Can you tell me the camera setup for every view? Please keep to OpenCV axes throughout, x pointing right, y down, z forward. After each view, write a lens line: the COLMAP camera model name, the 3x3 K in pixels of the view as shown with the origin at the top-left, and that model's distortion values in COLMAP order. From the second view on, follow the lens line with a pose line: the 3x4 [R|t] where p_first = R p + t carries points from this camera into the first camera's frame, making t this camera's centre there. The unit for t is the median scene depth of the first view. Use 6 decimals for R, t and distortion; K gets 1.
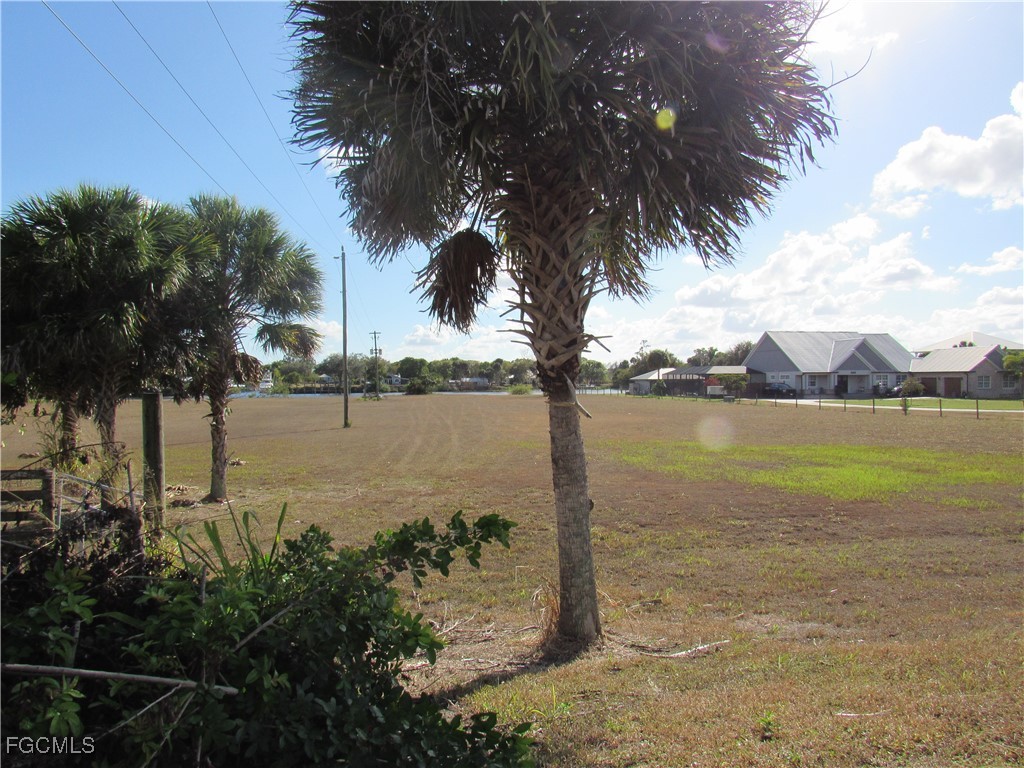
lens RADIAL K [[720.4, 0, 510.1], [0, 720.4, 385.9], [0, 0, 1]] dist [-0.040030, 0.000429]
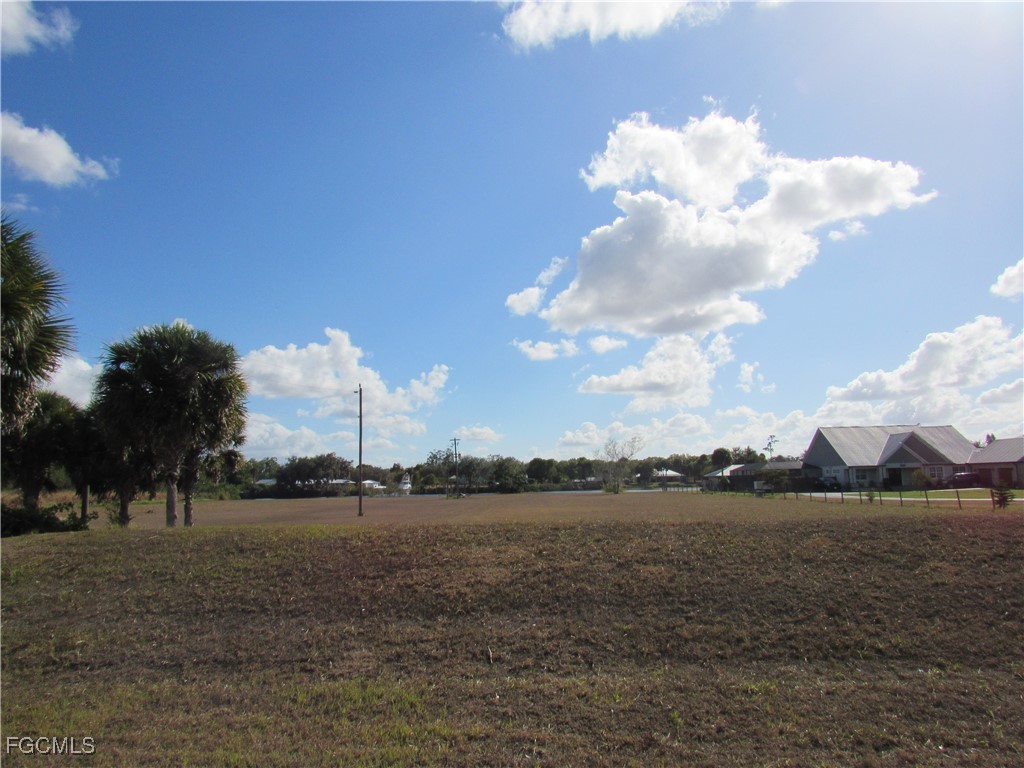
lens RADIAL K [[720.4, 0, 512.6], [0, 720.4, 383.6], [0, 0, 1]] dist [-0.040030, 0.000429]
pose [[0.976887, -0.042887, -0.209409, 0.147991], [0.013099, 0.989836, -0.141608, 0.002357], [0.213354, 0.135592, 0.967520, -0.120839]]
